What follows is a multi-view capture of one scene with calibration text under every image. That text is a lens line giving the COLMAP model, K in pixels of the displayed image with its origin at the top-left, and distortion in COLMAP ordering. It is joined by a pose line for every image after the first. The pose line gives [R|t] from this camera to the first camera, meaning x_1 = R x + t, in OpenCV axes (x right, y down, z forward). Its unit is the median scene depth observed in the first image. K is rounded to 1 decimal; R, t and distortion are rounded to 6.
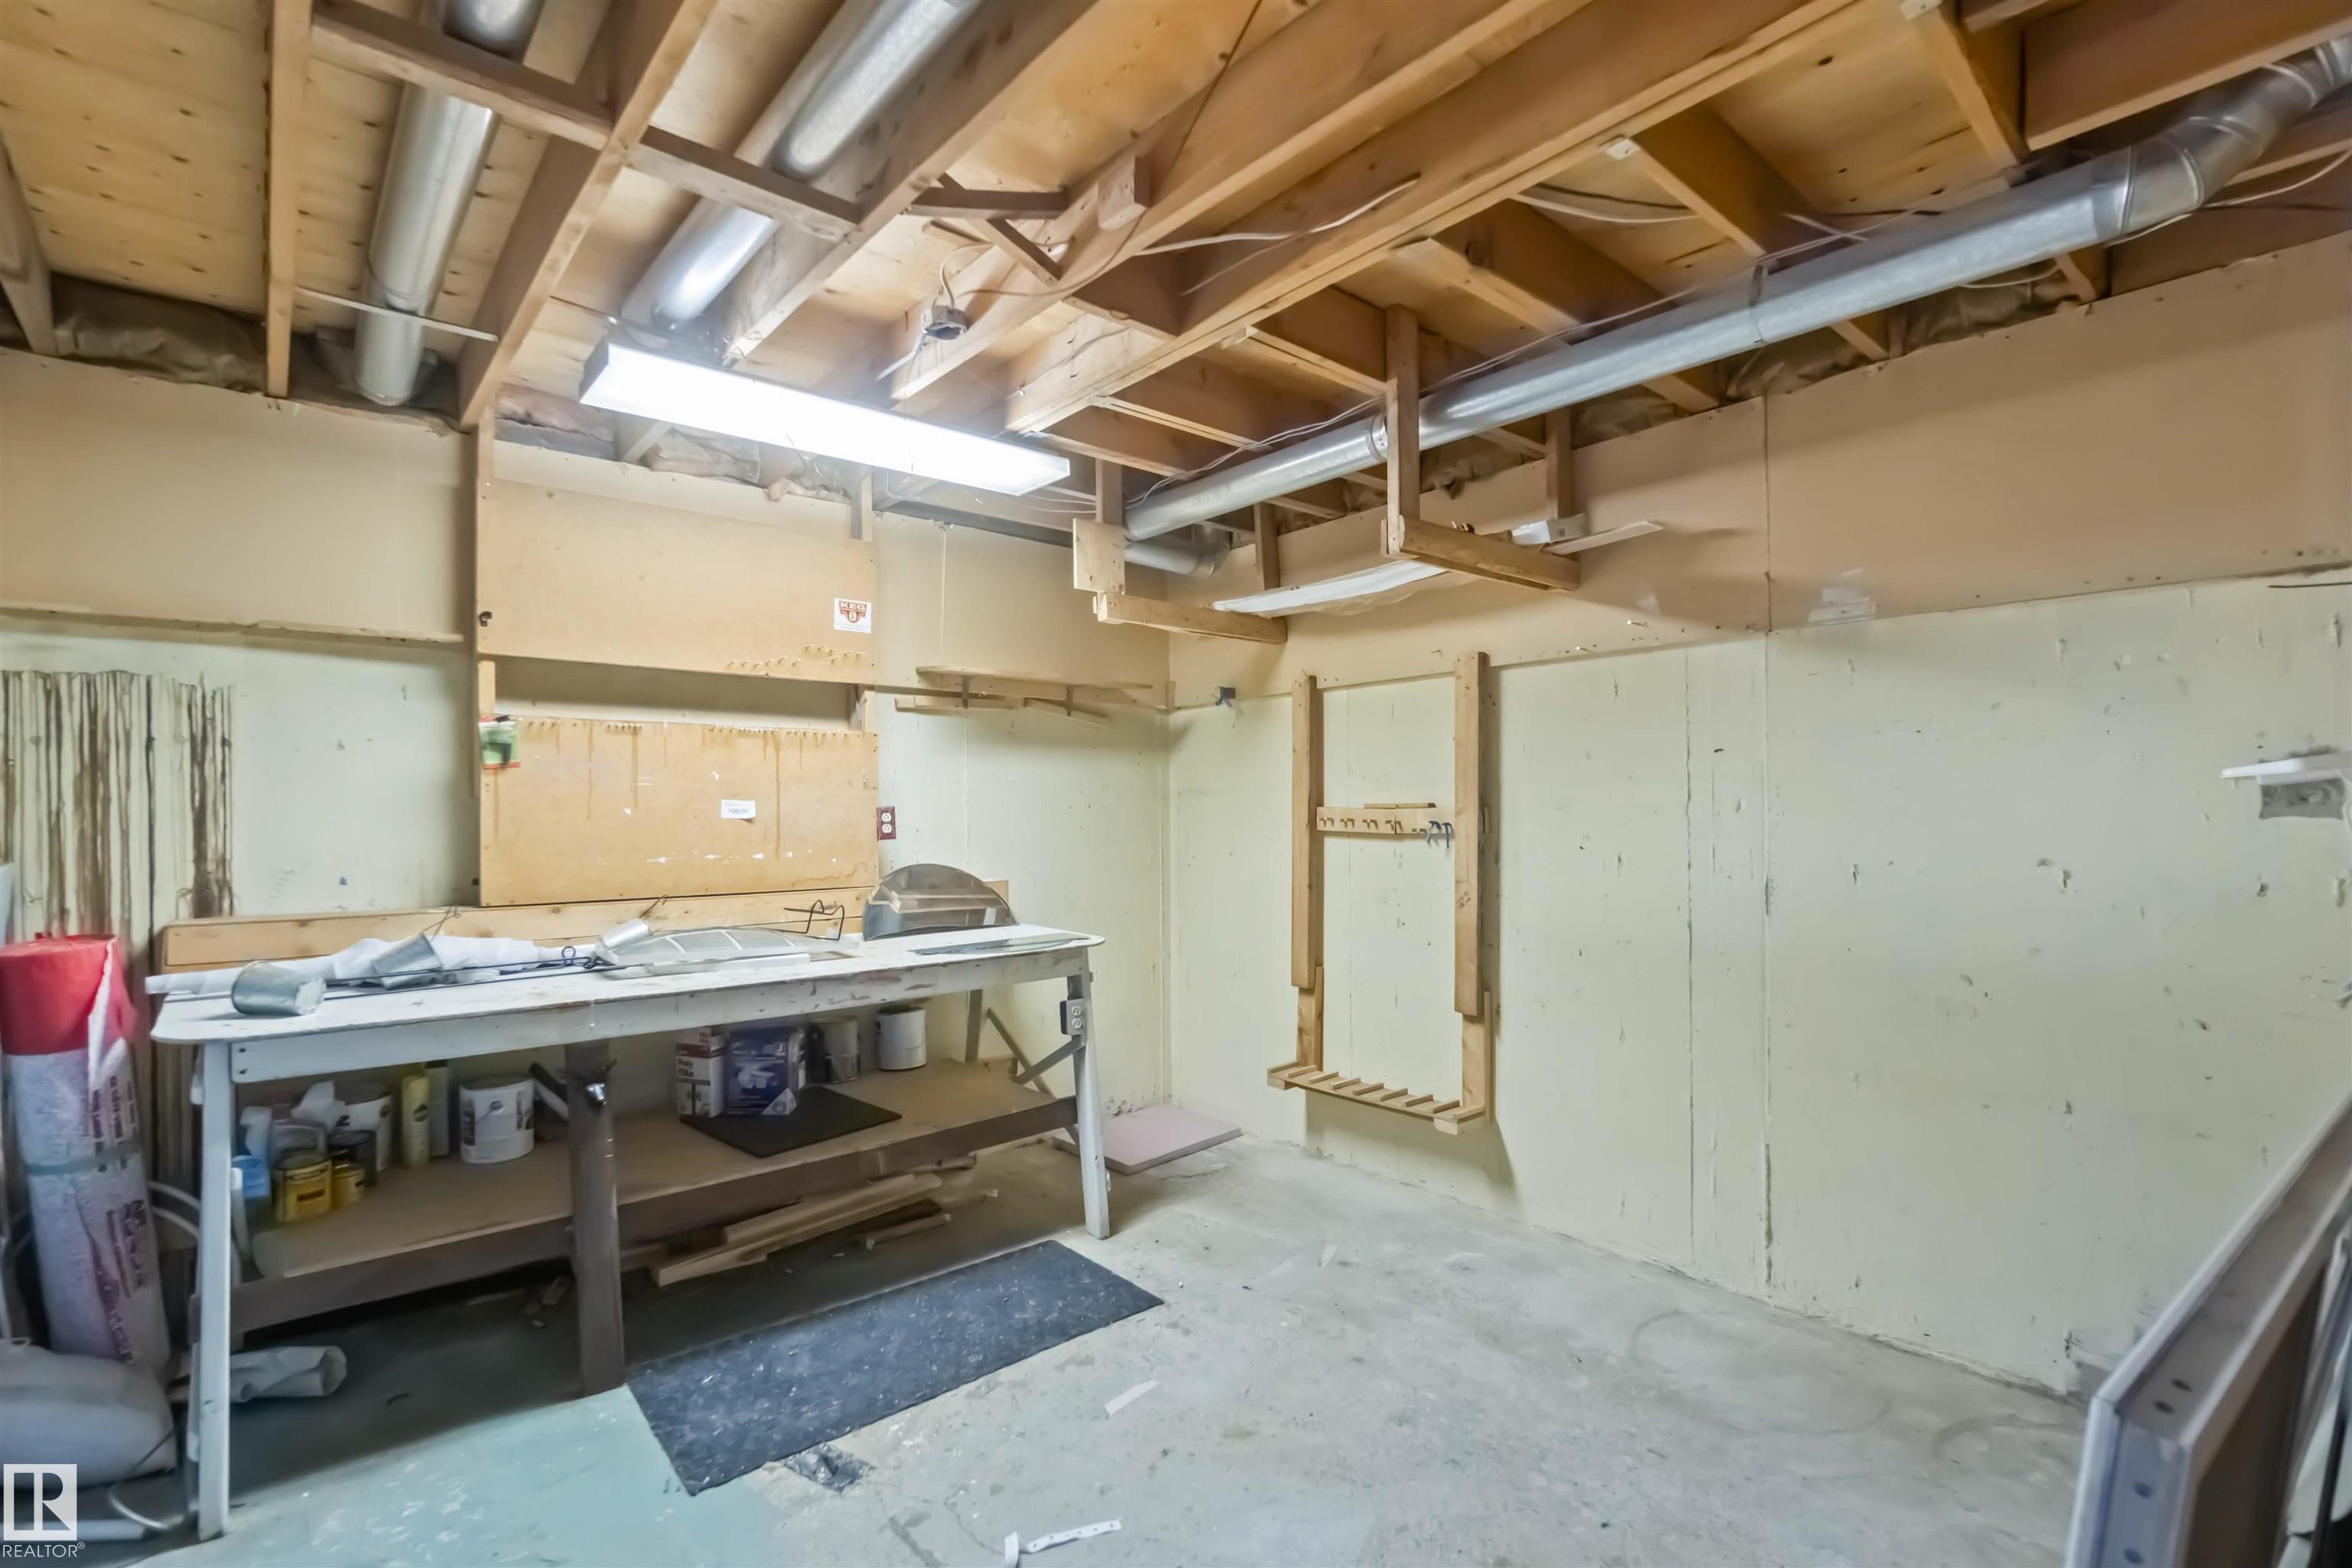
lens RADIAL K [[1020.7, 0, 1168.7], [0, 1020.7, 803.7], [0, 0, 1]] dist [-0.002855, 0.000593]
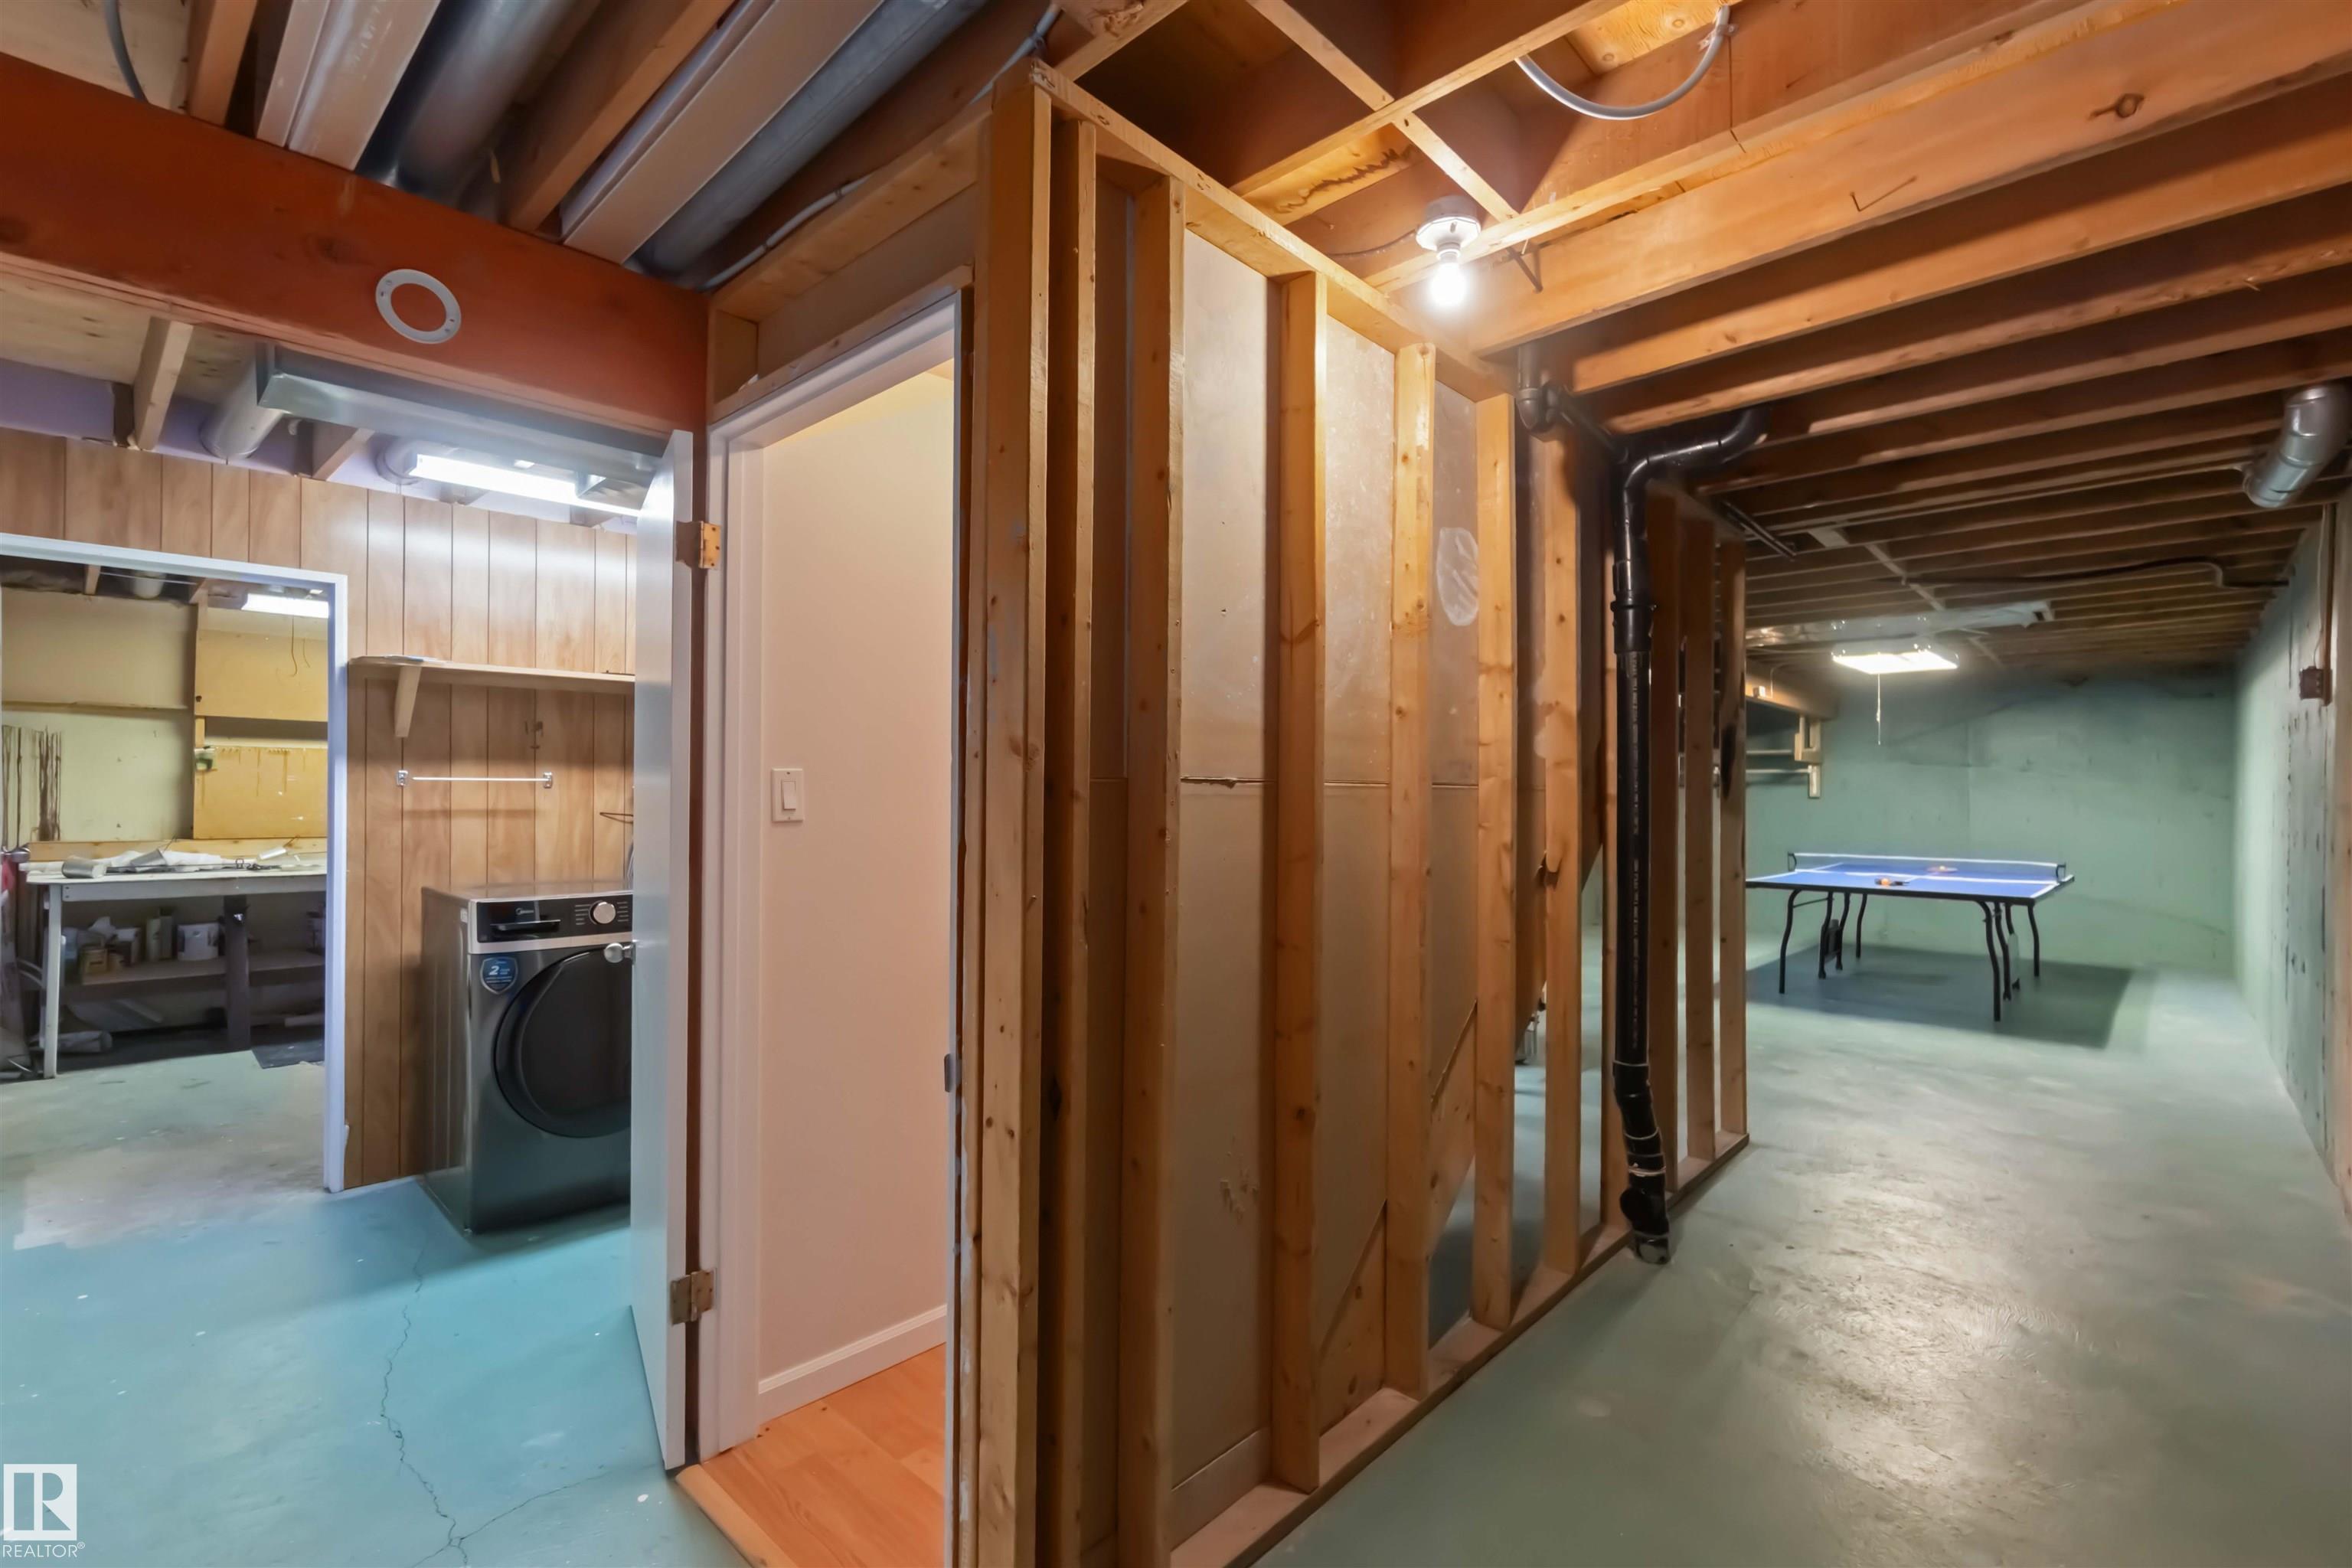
lens RADIAL K [[1020.7, 0, 1180.7], [0, 1020.7, 781.5], [0, 0, 1]] dist [-0.002855, 0.000593]
pose [[0.994037, 0.013106, 0.108256, 1.169816], [-0.011676, 0.999836, -0.013828, -0.010202], [-0.108419, 0.012482, 0.994027, -1.361459]]
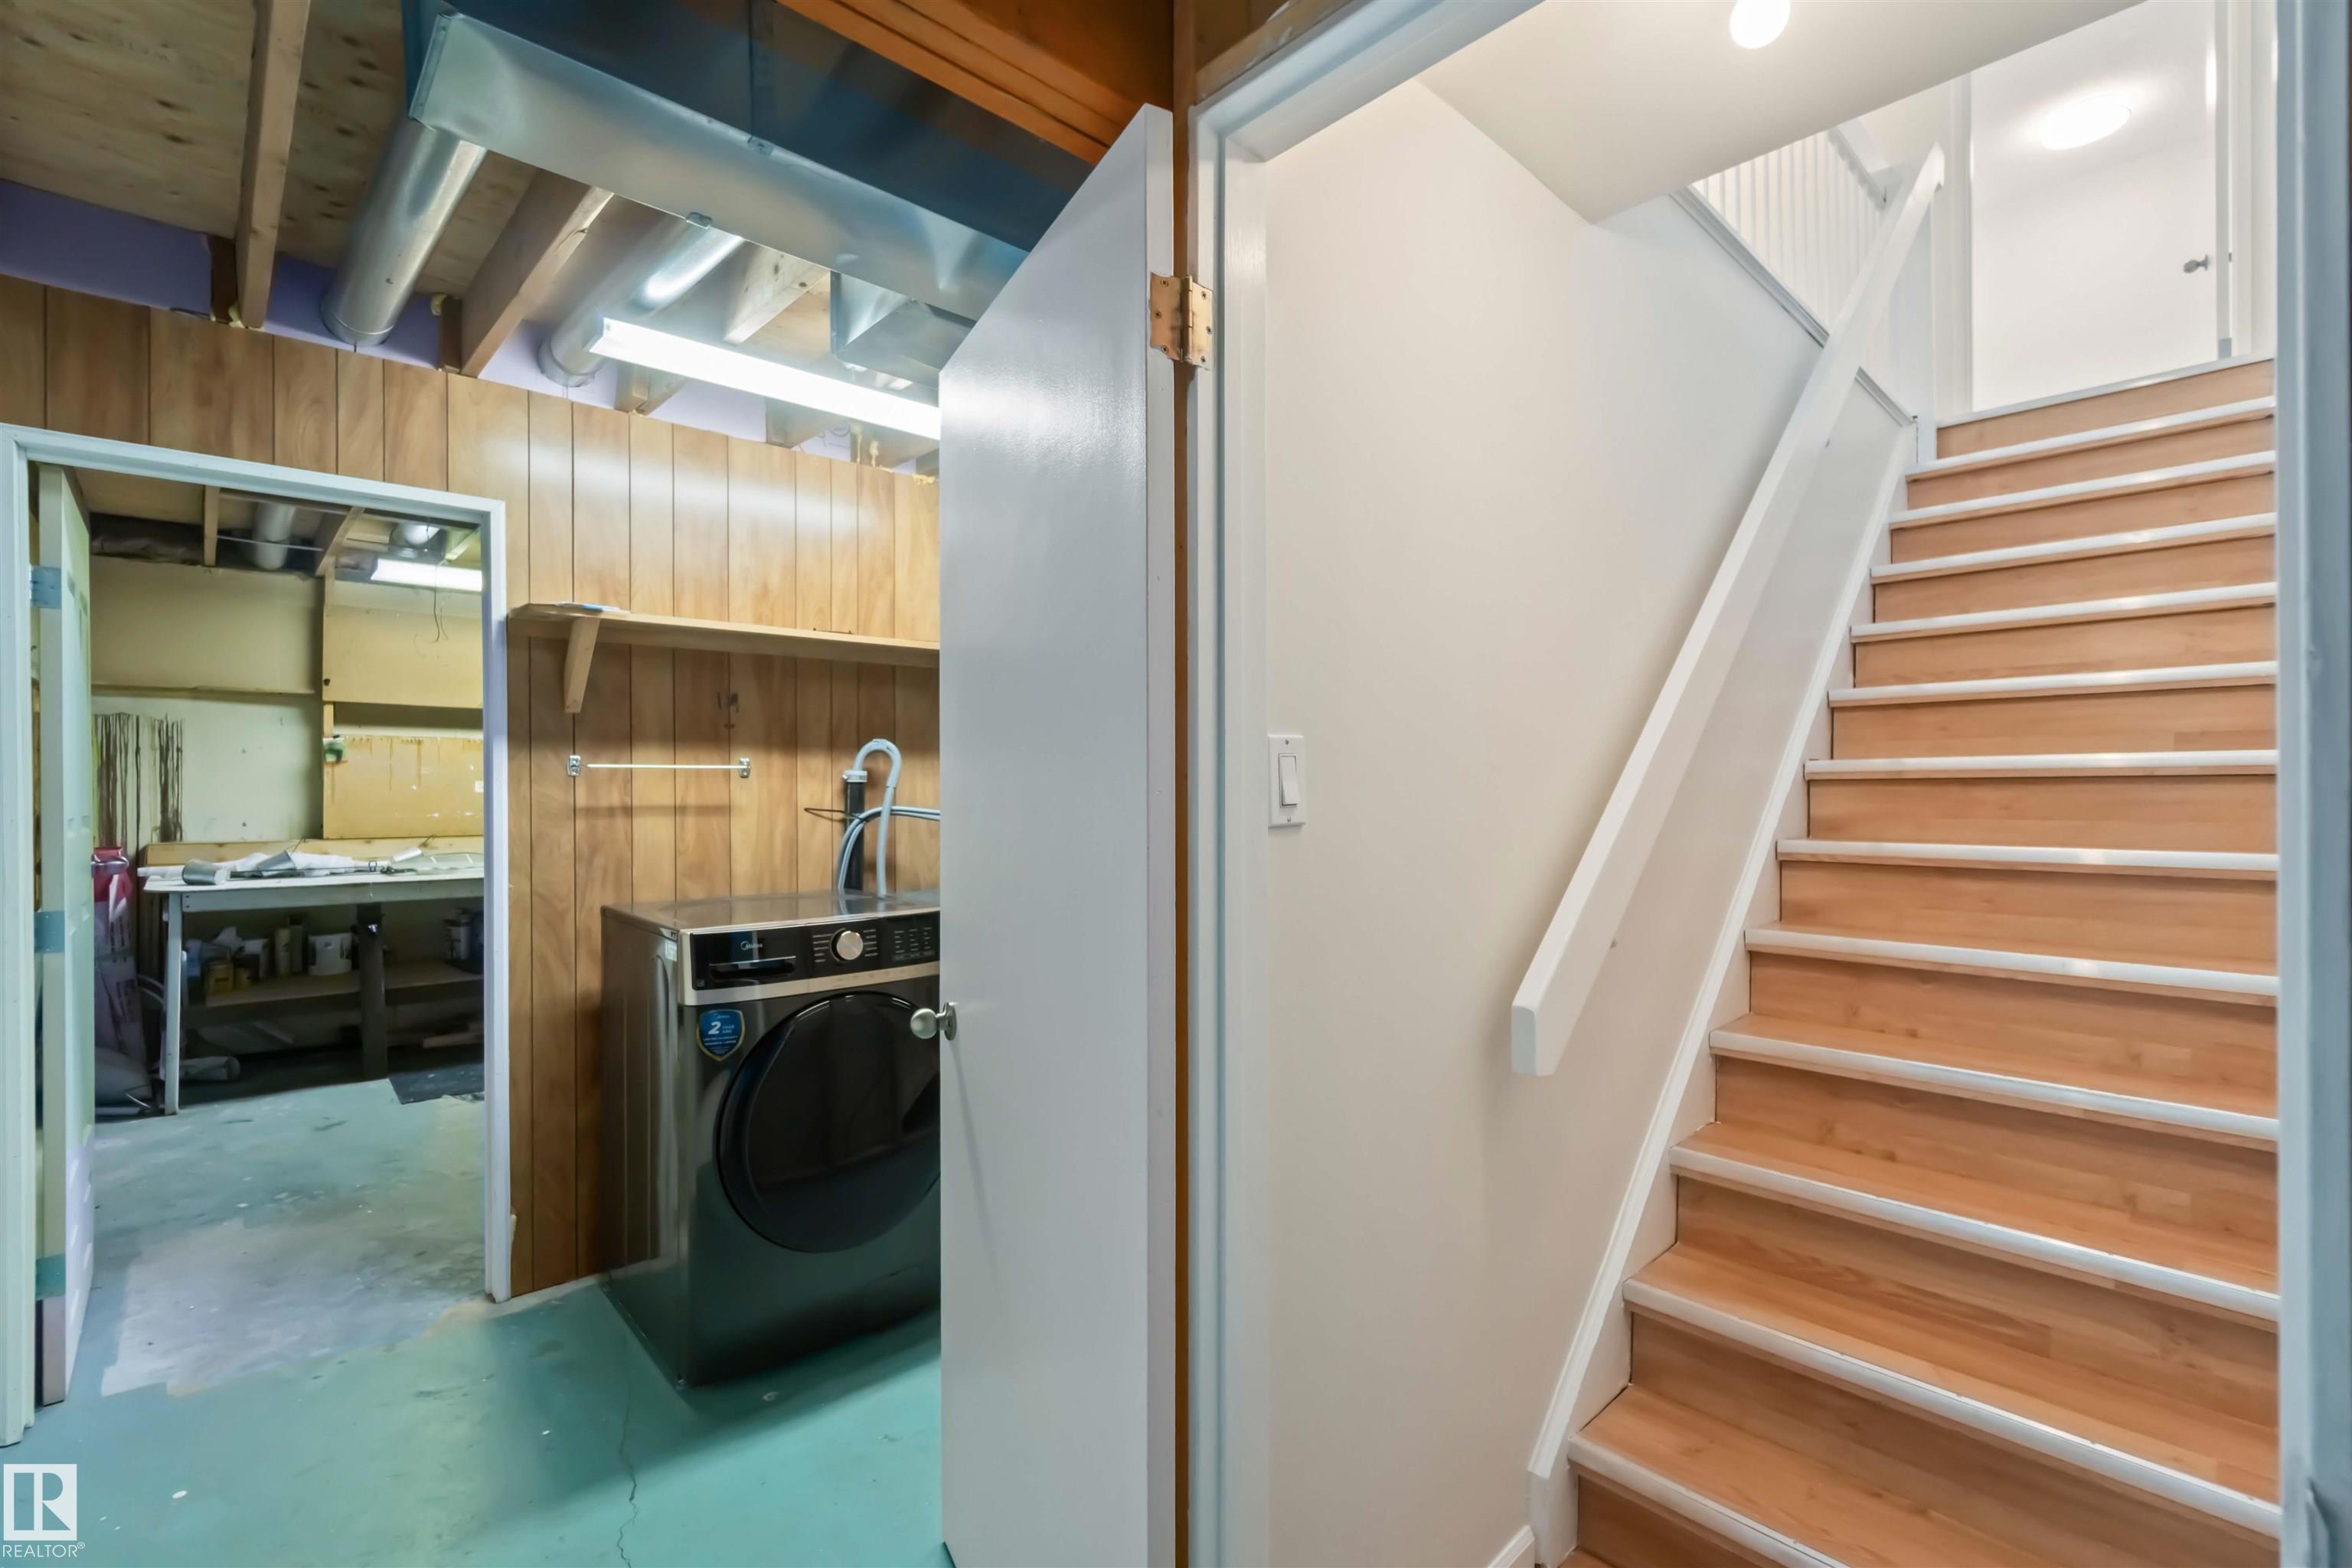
lens RADIAL K [[1020.7, 0, 1198.8], [0, 1020.7, 781.4], [0, 0, 1]] dist [-0.002855, 0.000593]
pose [[0.998866, 0.006203, 0.047204, 0.882162], [-0.005990, 0.999971, -0.004639, -0.003861], [-0.047231, 0.004351, 0.998874, -0.984074]]
